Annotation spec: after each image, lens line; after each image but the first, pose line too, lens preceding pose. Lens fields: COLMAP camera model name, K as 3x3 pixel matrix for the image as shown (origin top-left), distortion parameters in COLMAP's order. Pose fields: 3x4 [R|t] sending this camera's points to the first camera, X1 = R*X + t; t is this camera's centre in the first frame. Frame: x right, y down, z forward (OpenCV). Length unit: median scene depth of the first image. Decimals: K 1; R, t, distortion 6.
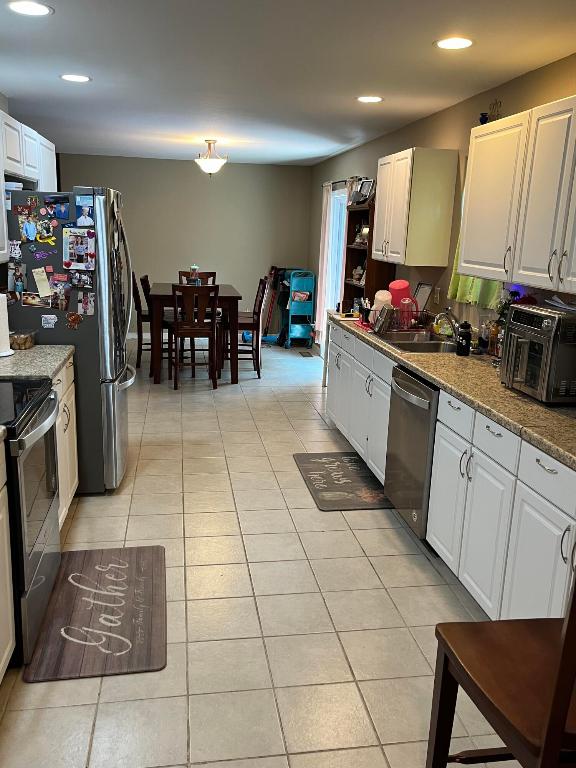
lens RADIAL K [[658.1, 0, 286.8], [0, 658.1, 384.4], [0, 0, 1]] dist [0.012621, 0.014719]
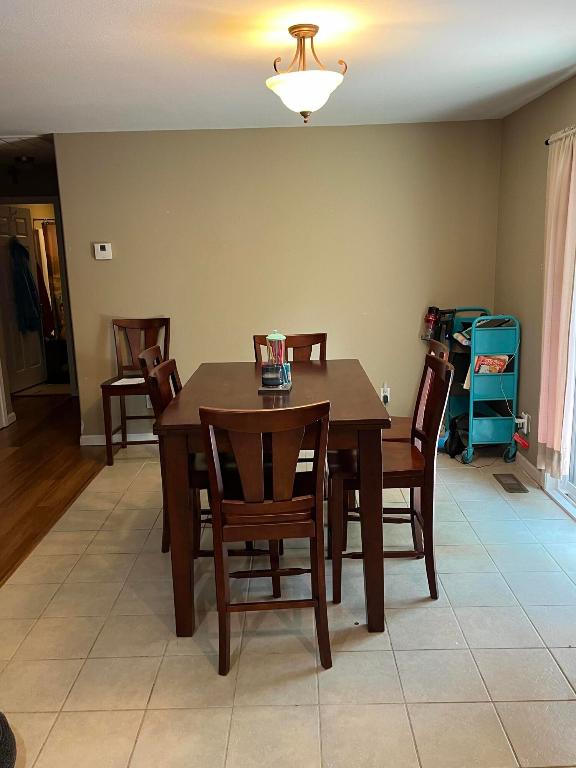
lens RADIAL K [[658.1, 0, 289.3], [0, 658.1, 384.1], [0, 0, 1]] dist [0.012621, 0.014719]
pose [[0.983271, -0.026930, -0.180146, -0.042993], [0.021376, 0.999237, -0.032702, -0.105768], [0.180889, 0.028304, 0.983096, 0.463556]]
